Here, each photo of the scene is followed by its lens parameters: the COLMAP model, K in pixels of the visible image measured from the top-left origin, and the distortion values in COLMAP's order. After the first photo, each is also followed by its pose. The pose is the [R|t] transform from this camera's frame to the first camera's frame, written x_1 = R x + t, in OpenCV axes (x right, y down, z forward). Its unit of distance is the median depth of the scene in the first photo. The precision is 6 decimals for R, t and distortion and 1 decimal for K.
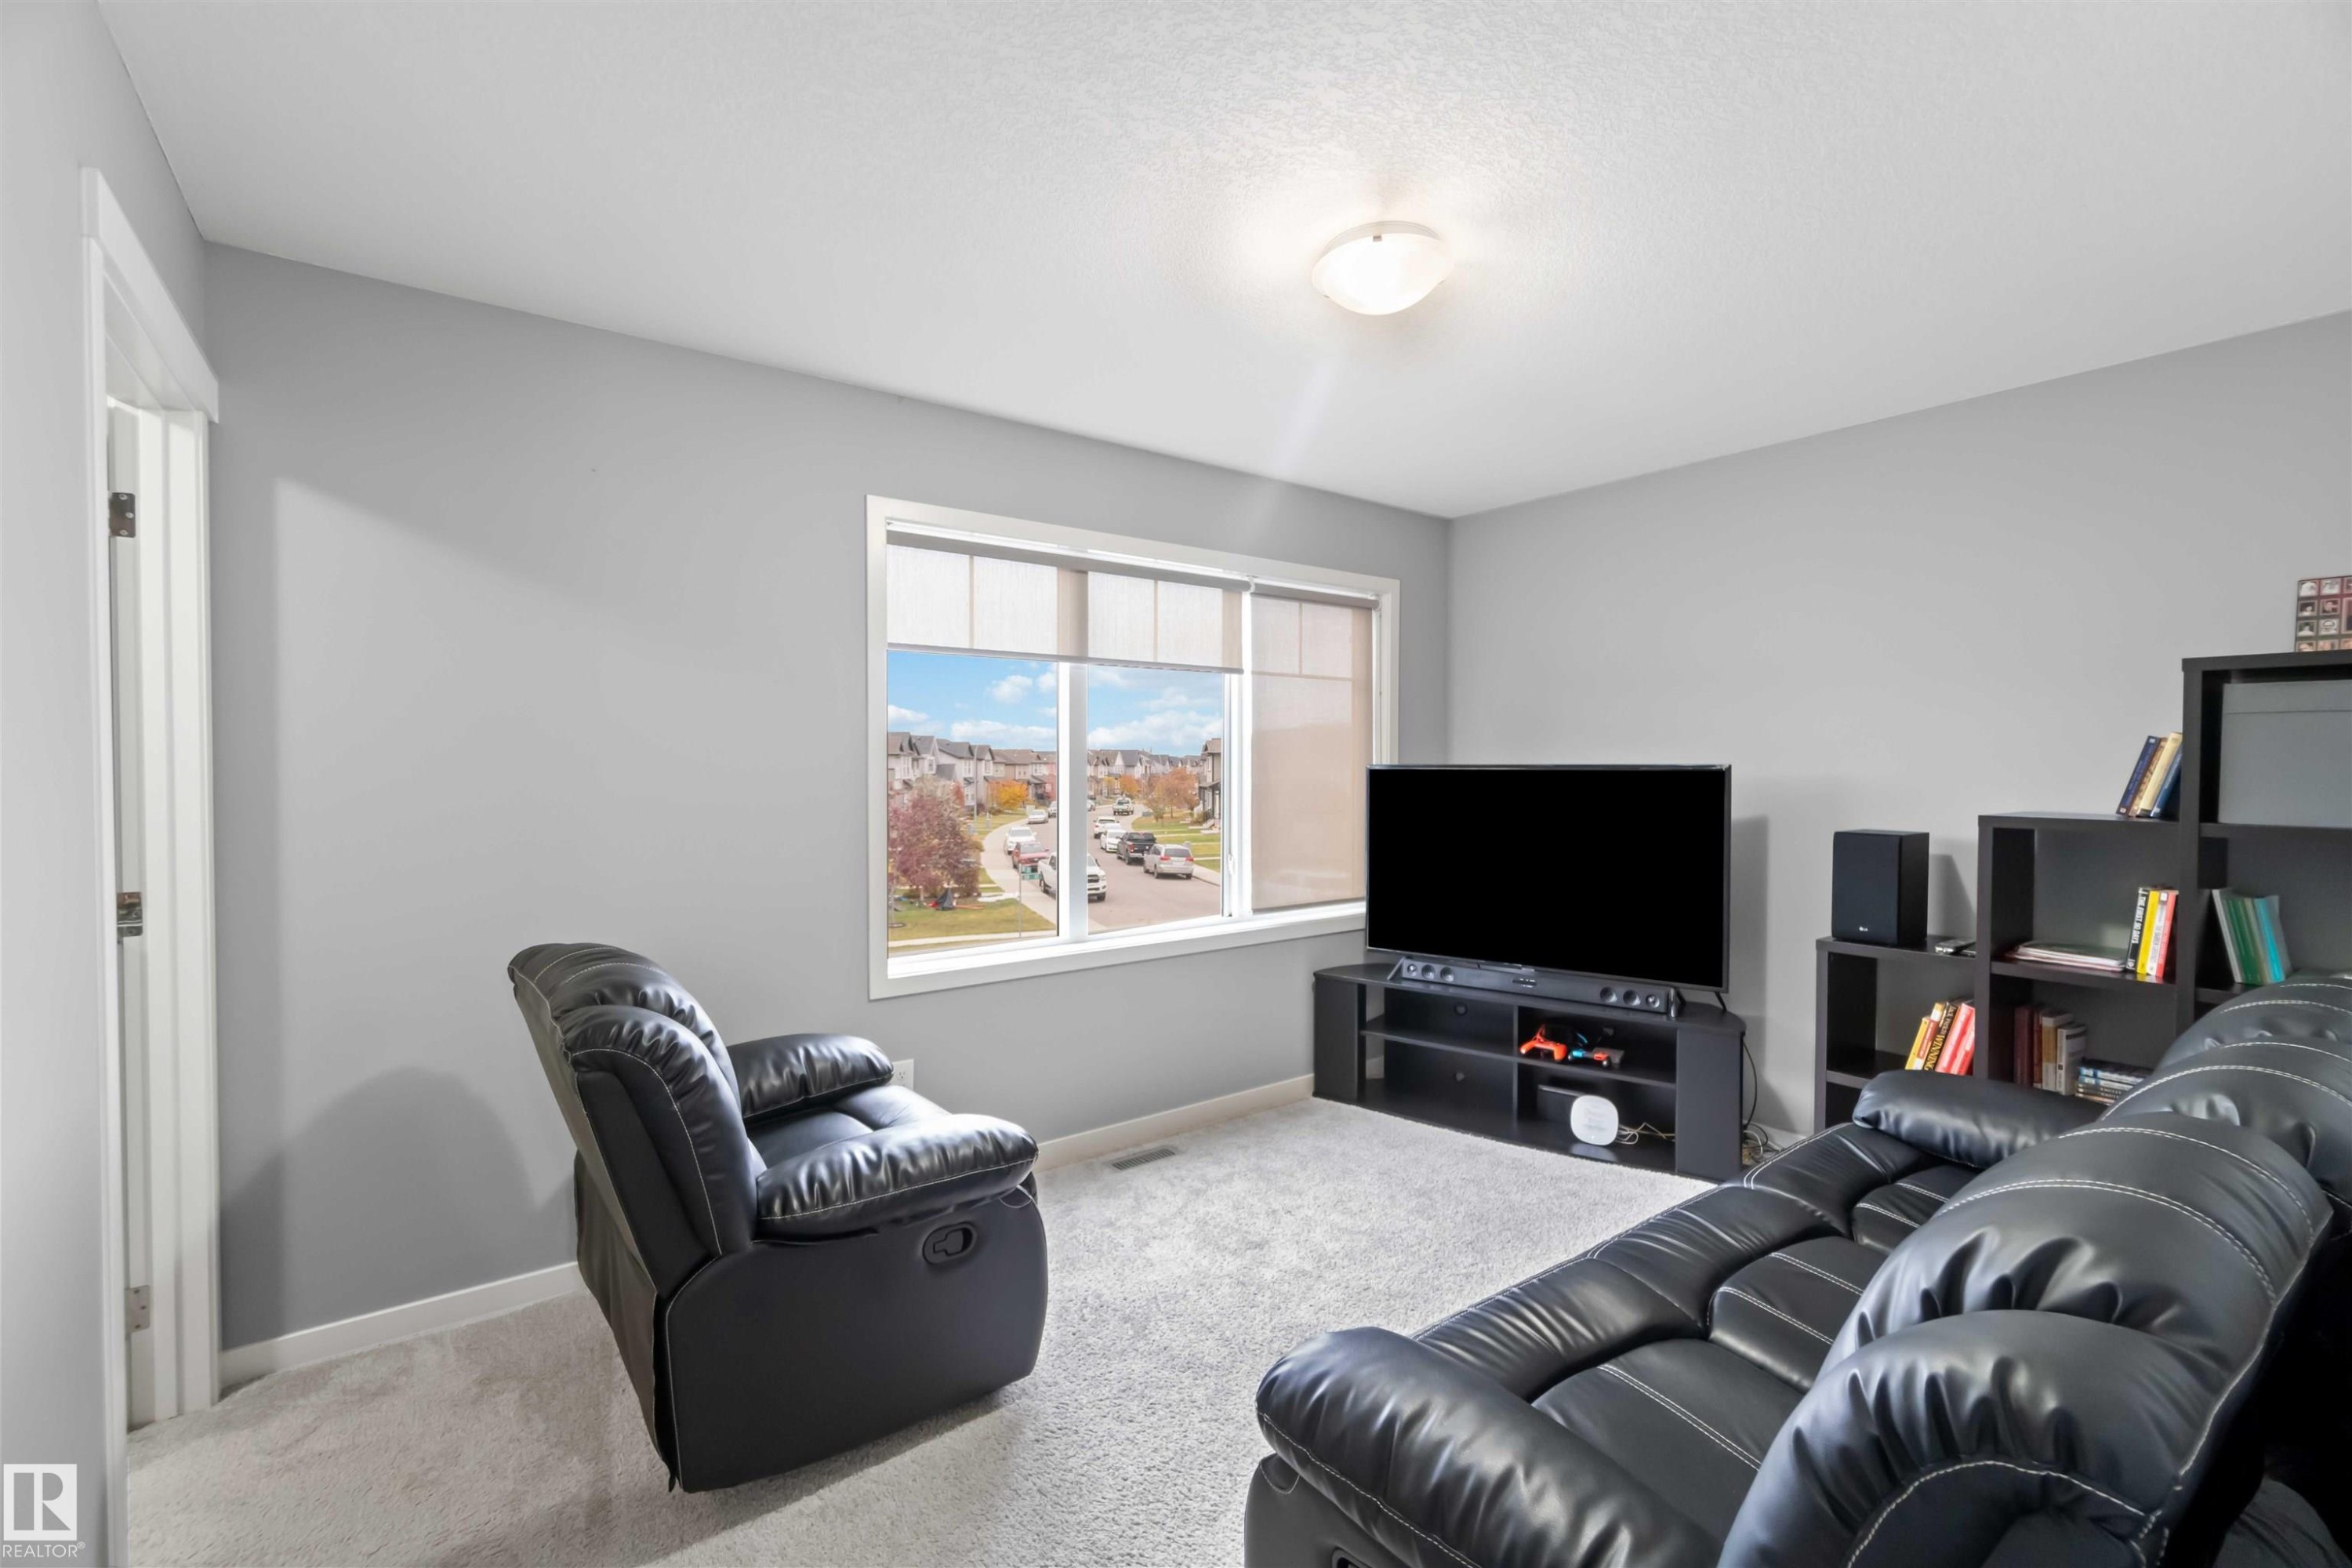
lens RADIAL K [[1010.8, 0, 1176.0], [0, 1010.8, 784.0], [0, 0, 1]] dist [-0.000898, -0.000143]
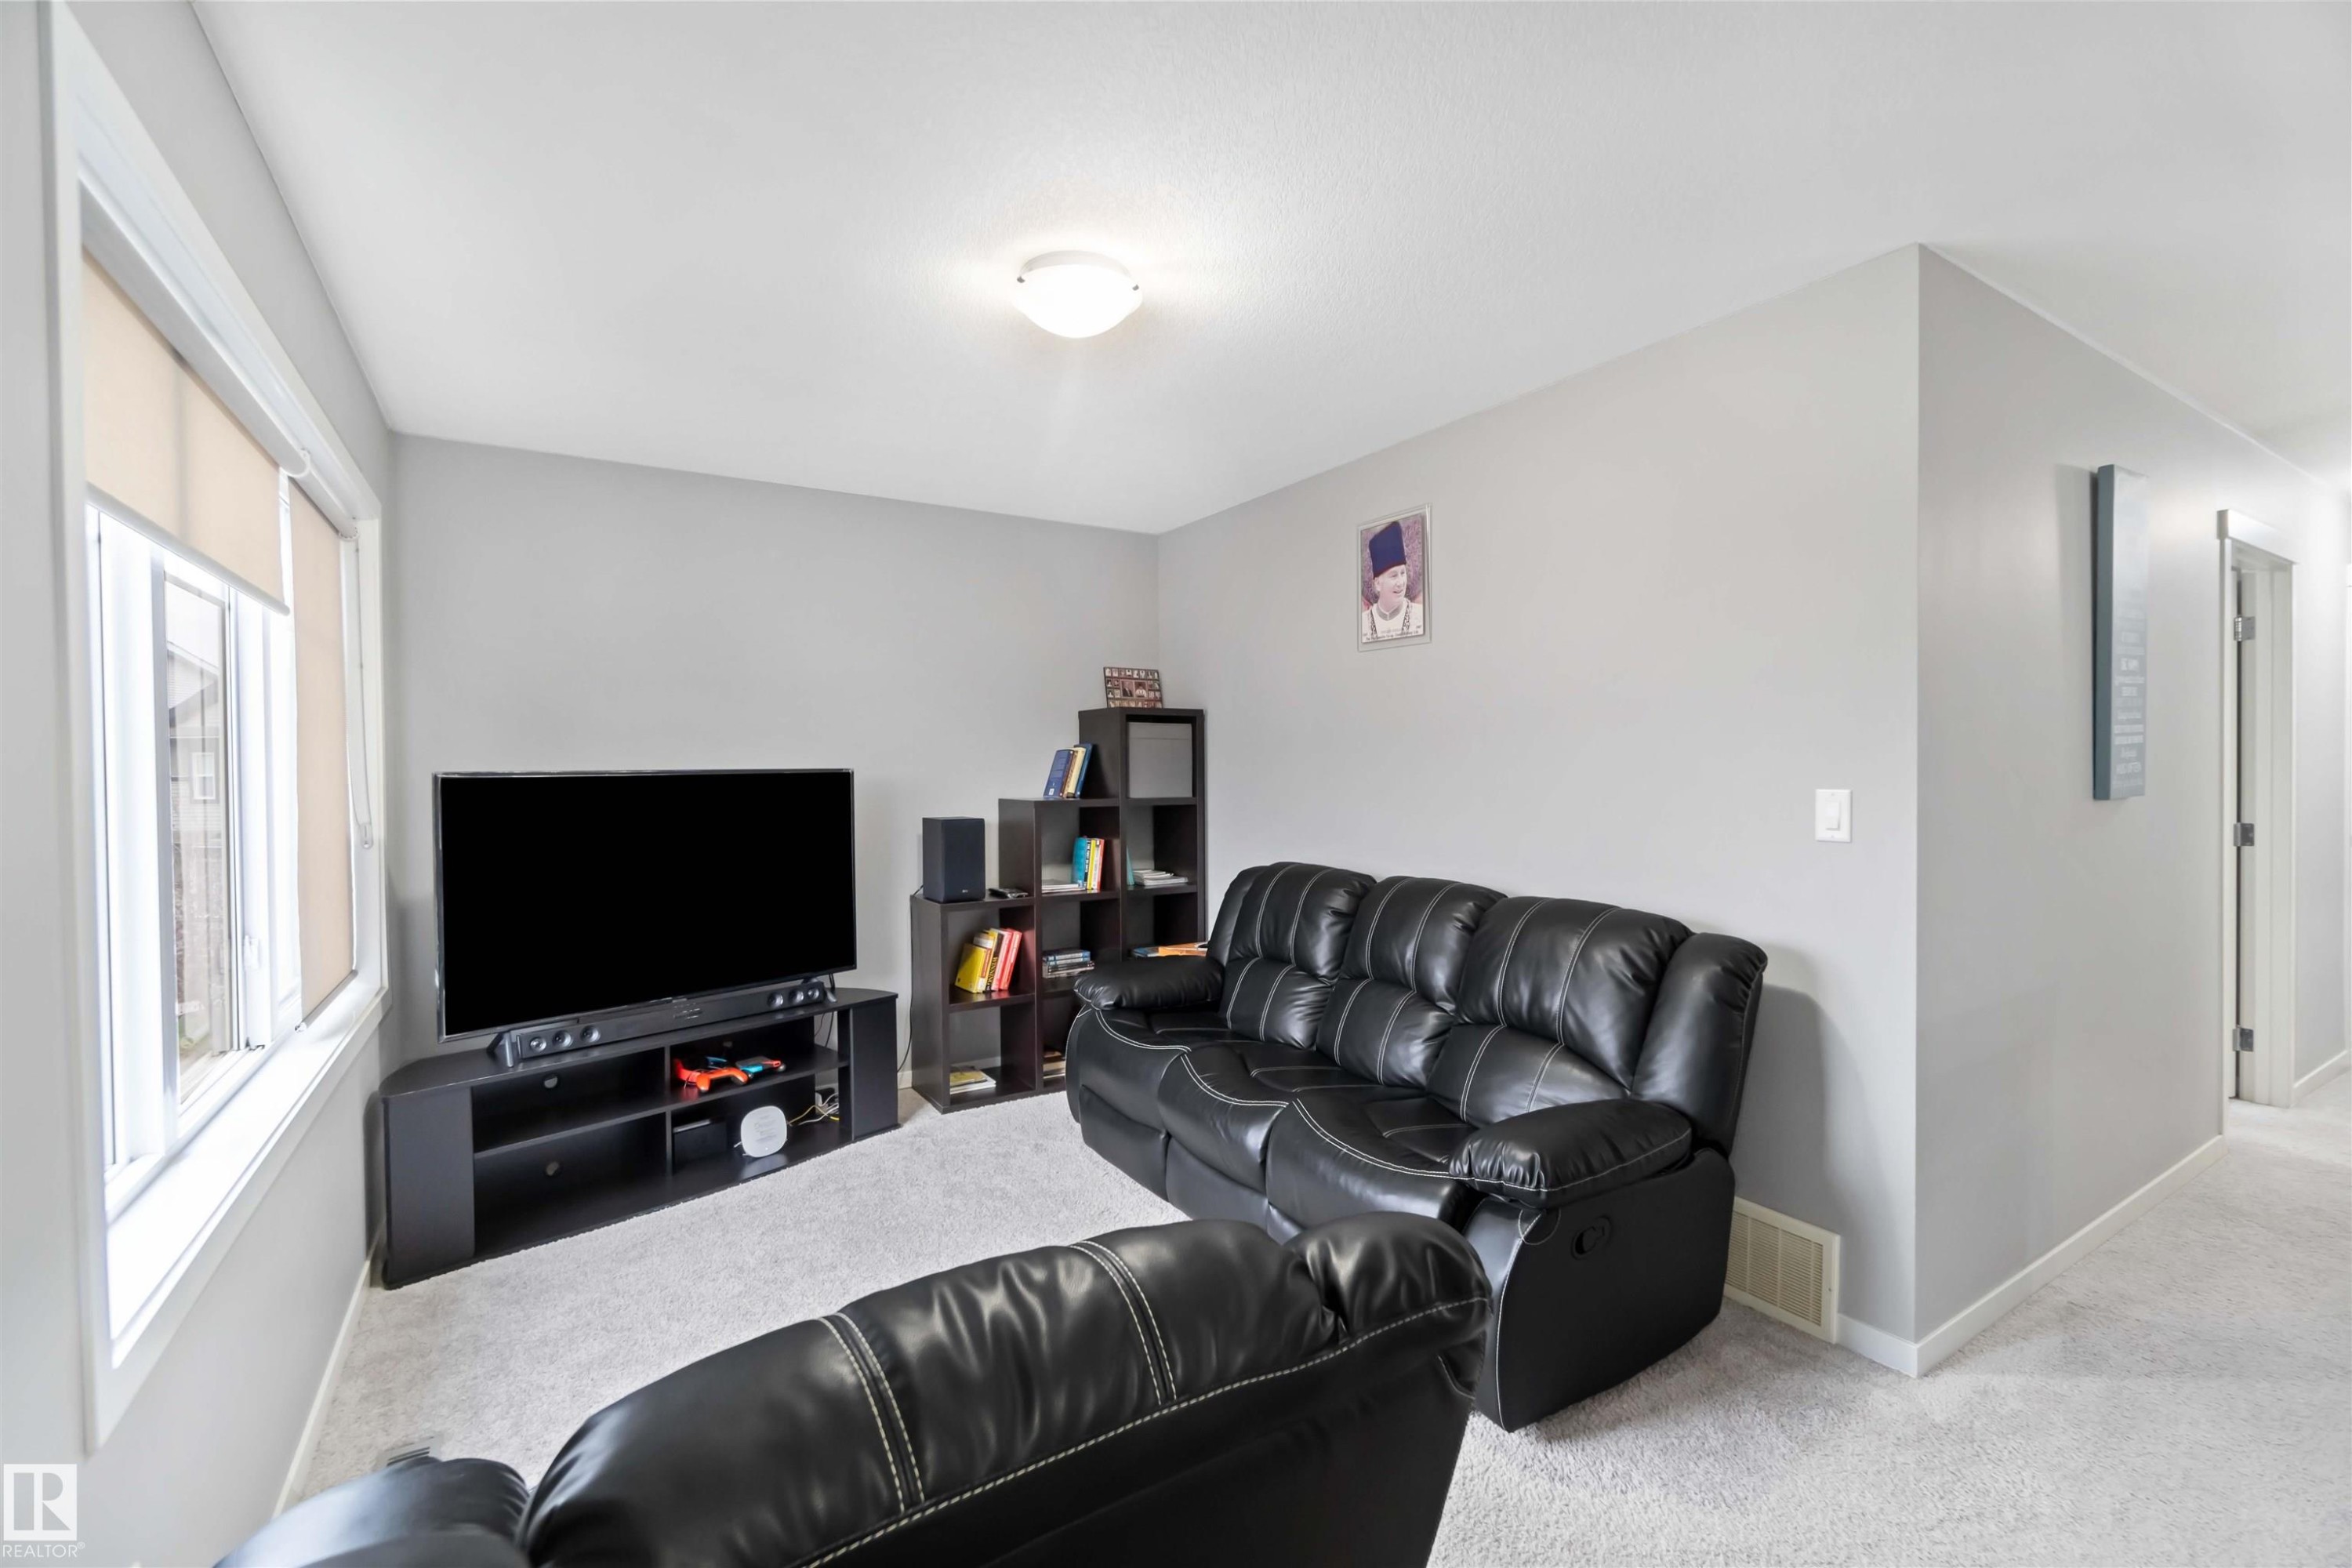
lens RADIAL K [[1010.8, 0, 1176.0], [0, 1010.8, 784.0], [0, 0, 1]] dist [-0.000898, -0.000143]
pose [[0.069859, -0.013818, 0.997461, -0.550990], [0.028607, 0.999521, 0.011843, -0.003129], [-0.997147, 0.027707, 0.070221, 0.550089]]
